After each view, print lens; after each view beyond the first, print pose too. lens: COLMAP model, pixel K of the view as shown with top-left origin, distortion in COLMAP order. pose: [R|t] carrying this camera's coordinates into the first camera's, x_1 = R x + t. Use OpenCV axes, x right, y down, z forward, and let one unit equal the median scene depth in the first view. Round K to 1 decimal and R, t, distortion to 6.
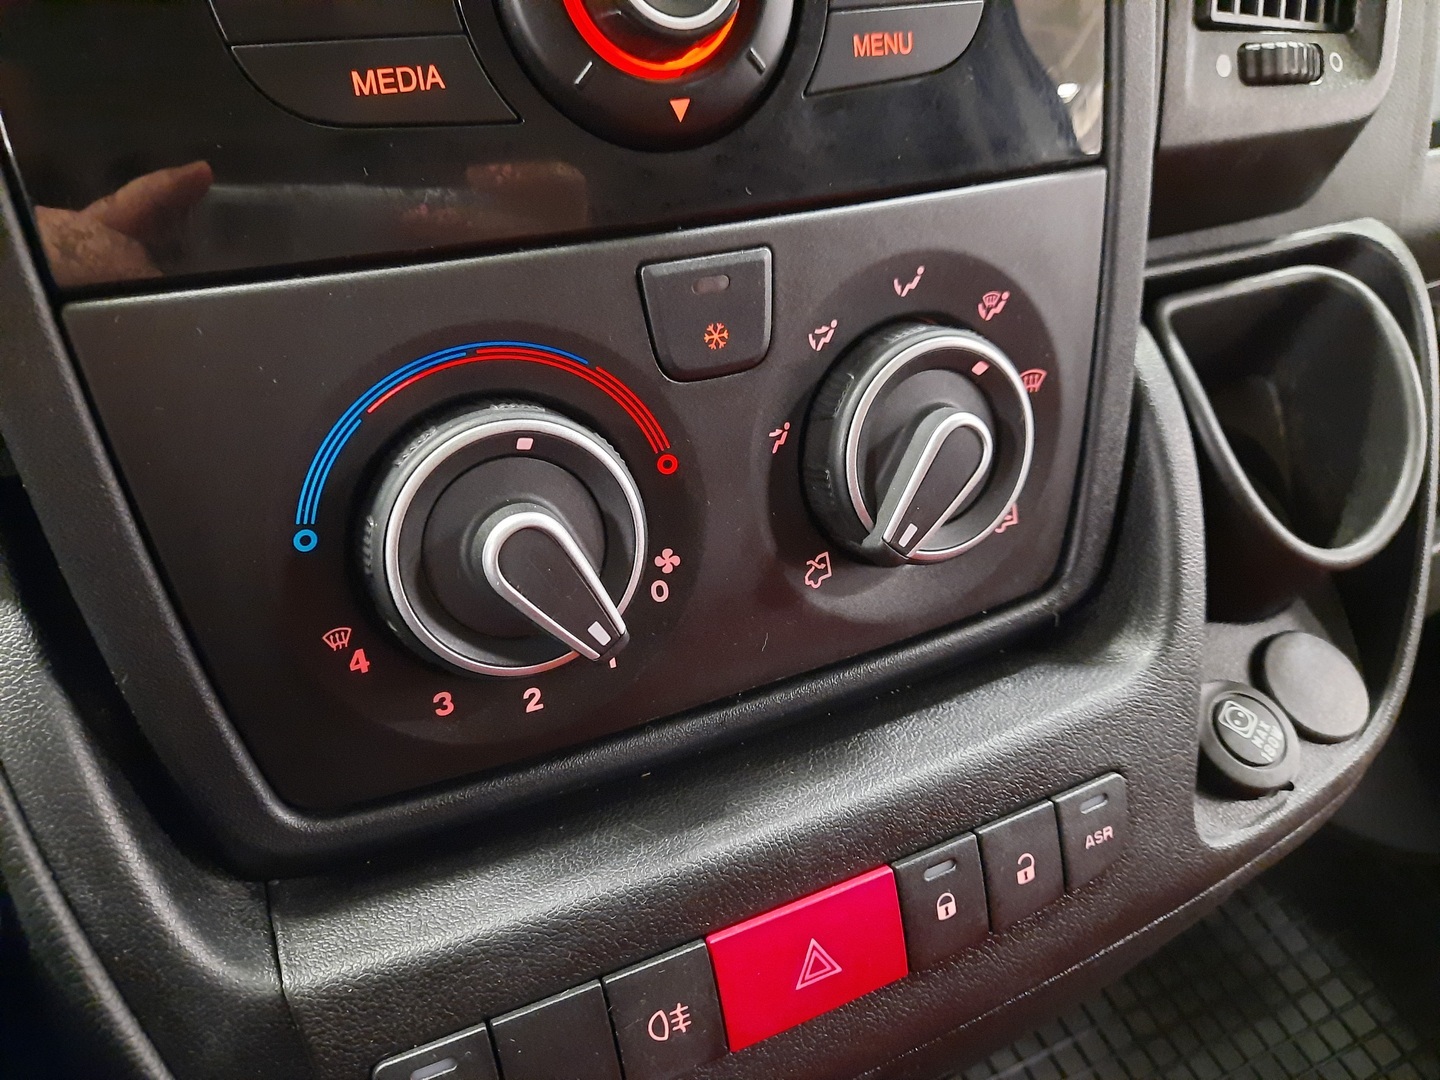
lens RADIAL K [[1071.1, 0, 721.9], [0, 1071.1, 535.3], [0, 0, 1]] dist [0.006897, -0.001650]
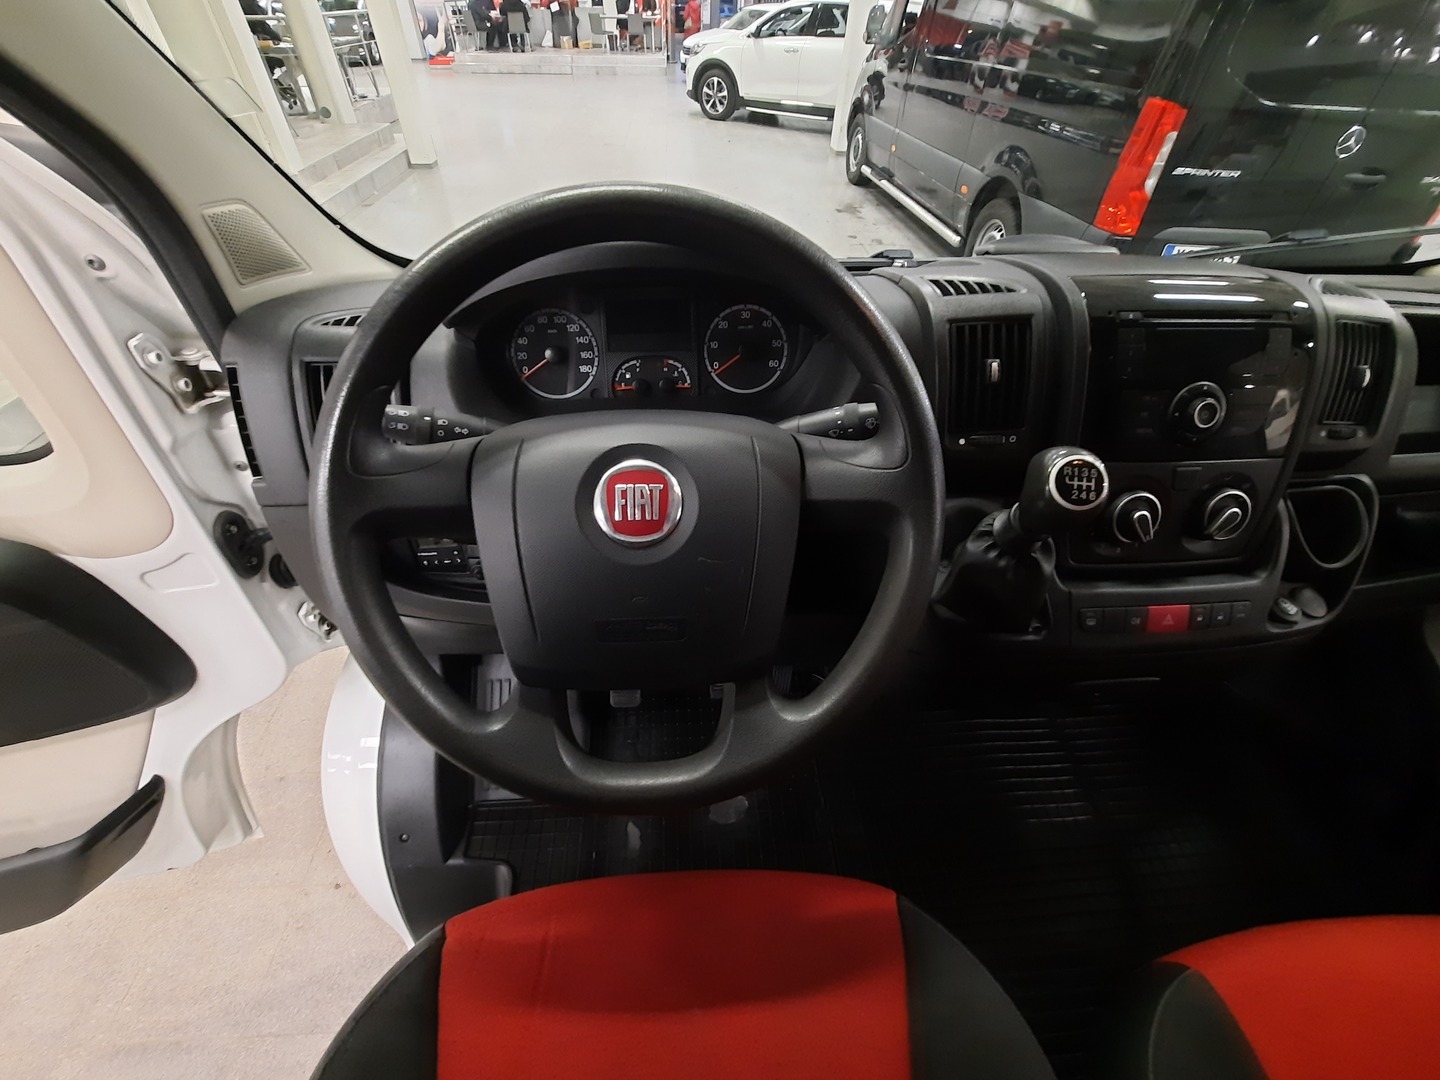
lens RADIAL K [[569.1, 0, 712.8], [0, 569.1, 540.1], [0, 0, 1]] dist [-0.007804, -0.001262]
pose [[0.932429, 0.204814, -0.297703, -1.078156], [-0.199832, 0.978682, 0.047427, 0.336783], [0.301070, 0.015269, 0.953480, -1.899428]]
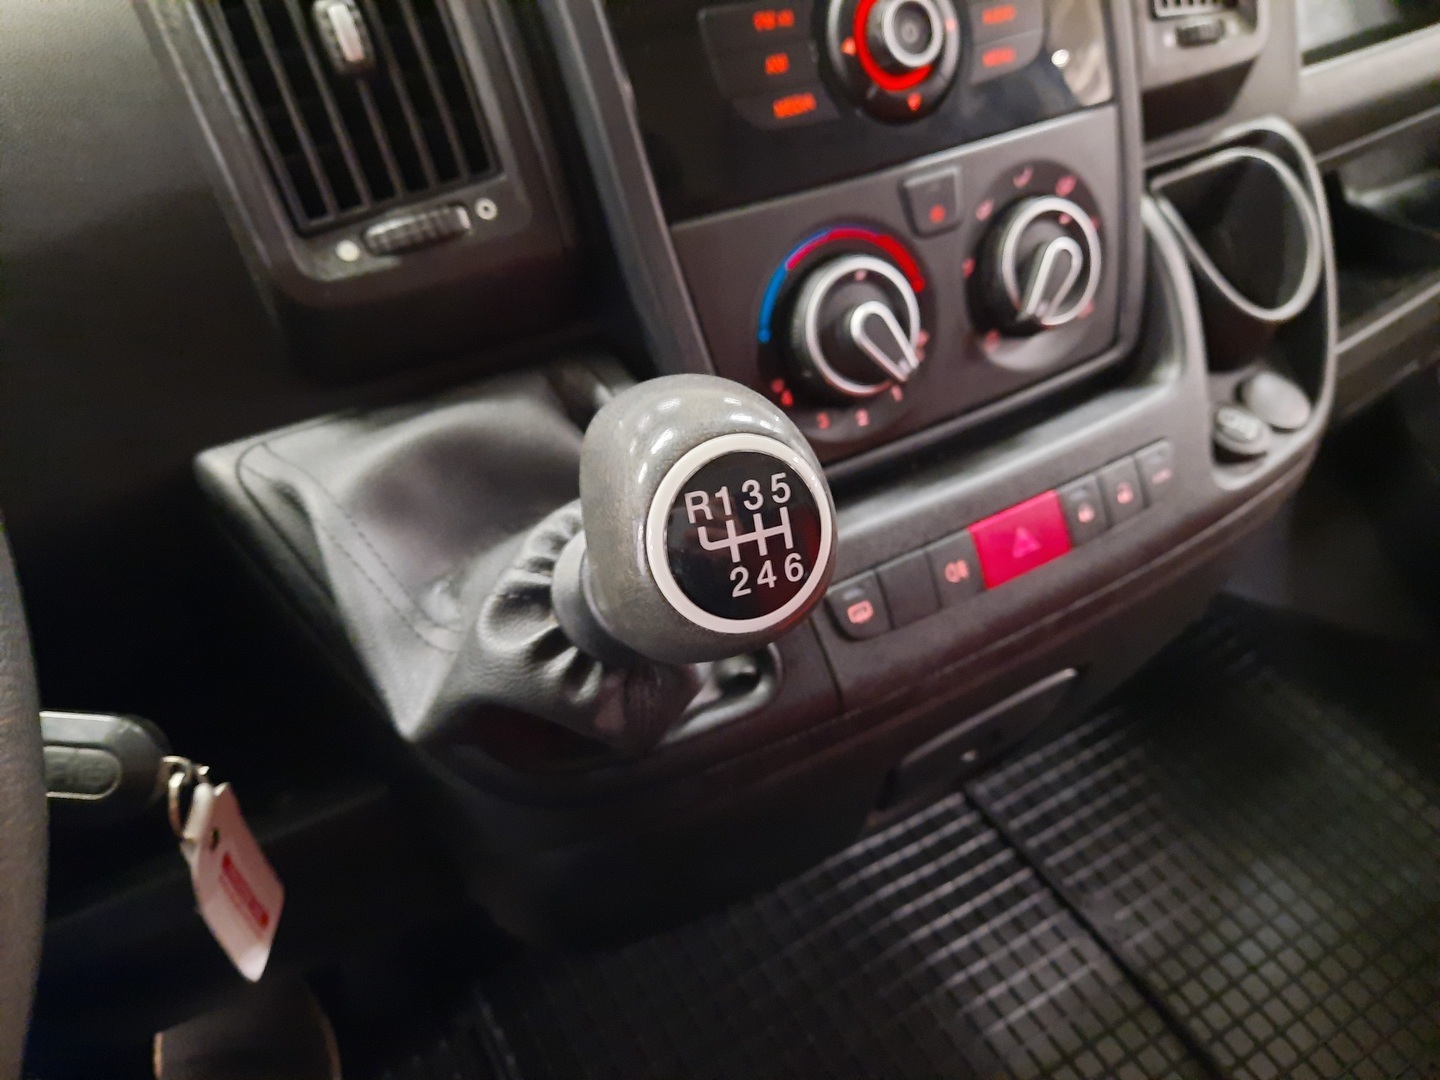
lens RADIAL K [[1071.1, 0, 716.5], [0, 1071.1, 531.0], [0, 0, 1]] dist [0.006897, -0.001650]
pose [[0.990429, -0.138019, 0.001221, -0.444717], [0.138025, 0.990388, -0.008986, 0.320206], [0.000031, 0.009068, 0.999959, -0.879090]]
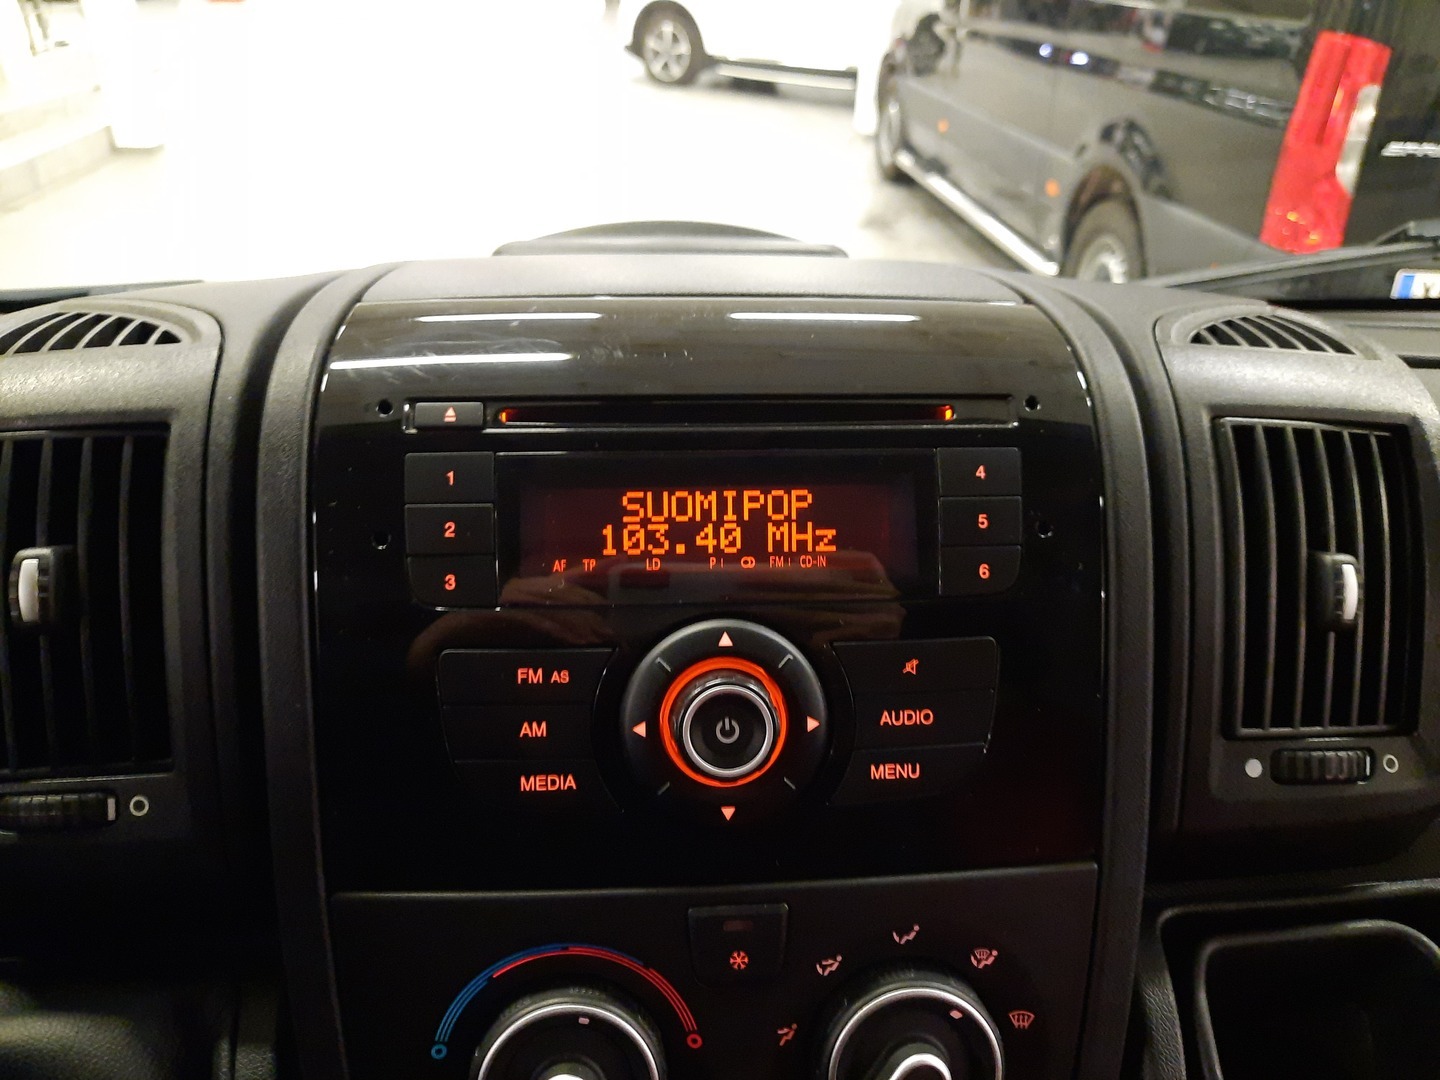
lens RADIAL K [[1071.1, 0, 730.4], [0, 1071.1, 543.9], [0, 0, 1]] dist [0.006897, -0.001650]
pose [[0.935640, 0.127173, -0.329250, 0.342562], [-0.197778, 0.961530, -0.190639, -0.401239], [0.292340, 0.243488, 0.924798, -0.388969]]
